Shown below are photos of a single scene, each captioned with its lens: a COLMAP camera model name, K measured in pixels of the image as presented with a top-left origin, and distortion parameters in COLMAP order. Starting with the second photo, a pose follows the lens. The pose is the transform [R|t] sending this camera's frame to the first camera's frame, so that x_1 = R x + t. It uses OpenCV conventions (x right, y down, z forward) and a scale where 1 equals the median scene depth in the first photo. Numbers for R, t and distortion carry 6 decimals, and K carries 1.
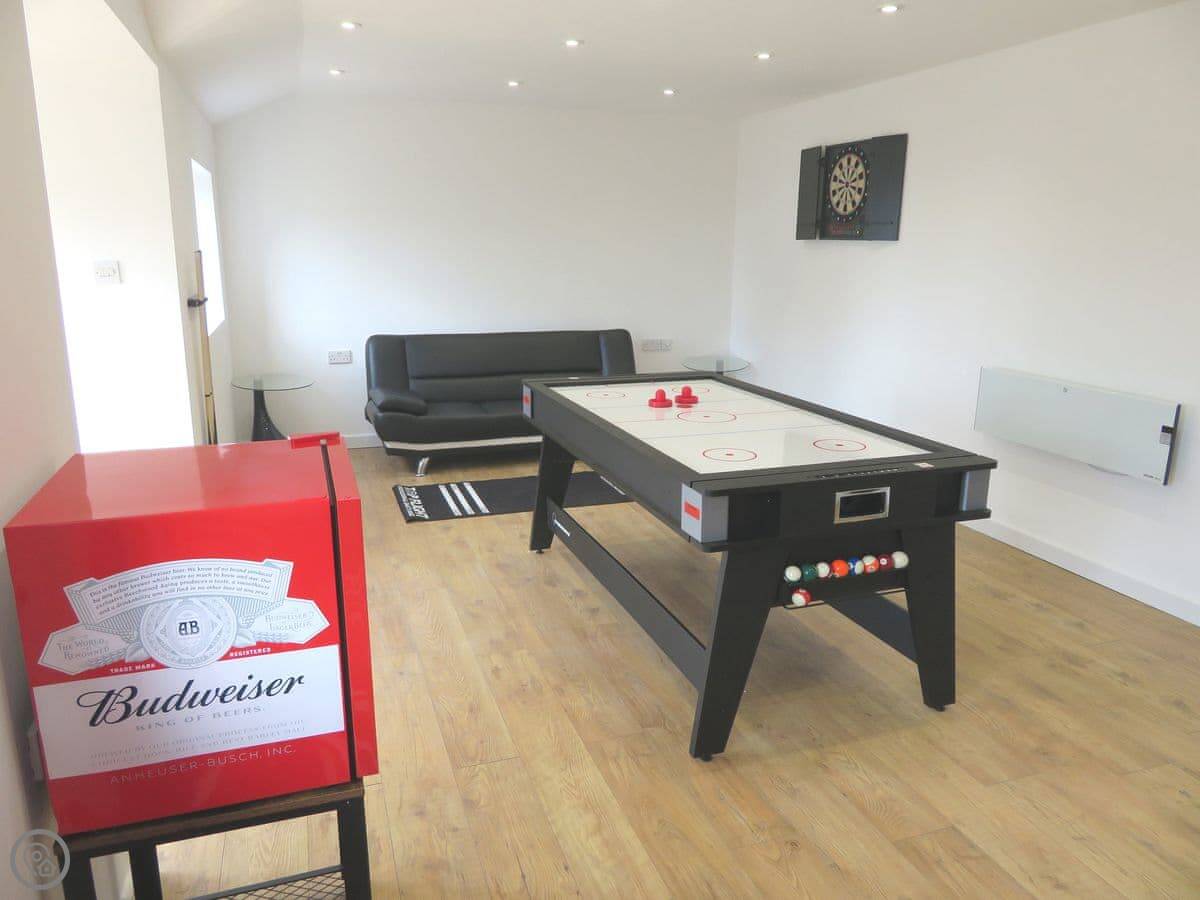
lens RADIAL K [[859.1, 0, 600.0], [0, 859.1, 450.0], [0, 0, 1]] dist [-0.005411, 0.001498]
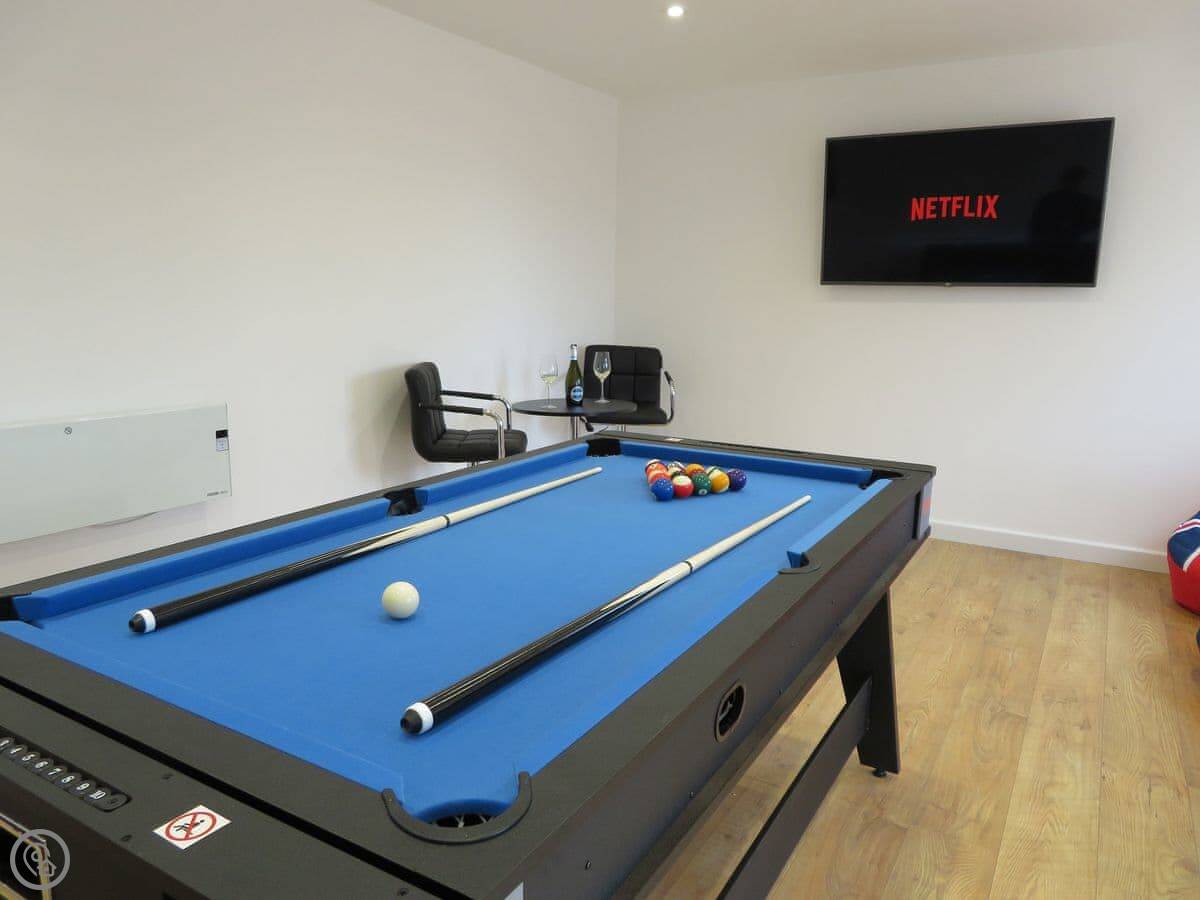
lens RADIAL K [[859.1, 0, 600.0], [0, 859.1, 450.0], [0, 0, 1]] dist [-0.005411, 0.001498]
pose [[-0.641738, -0.156943, 0.750694, -0.326853], [0.160338, 0.929751, 0.331444, -0.322352], [-0.749976, 0.333065, -0.571493, 1.669168]]
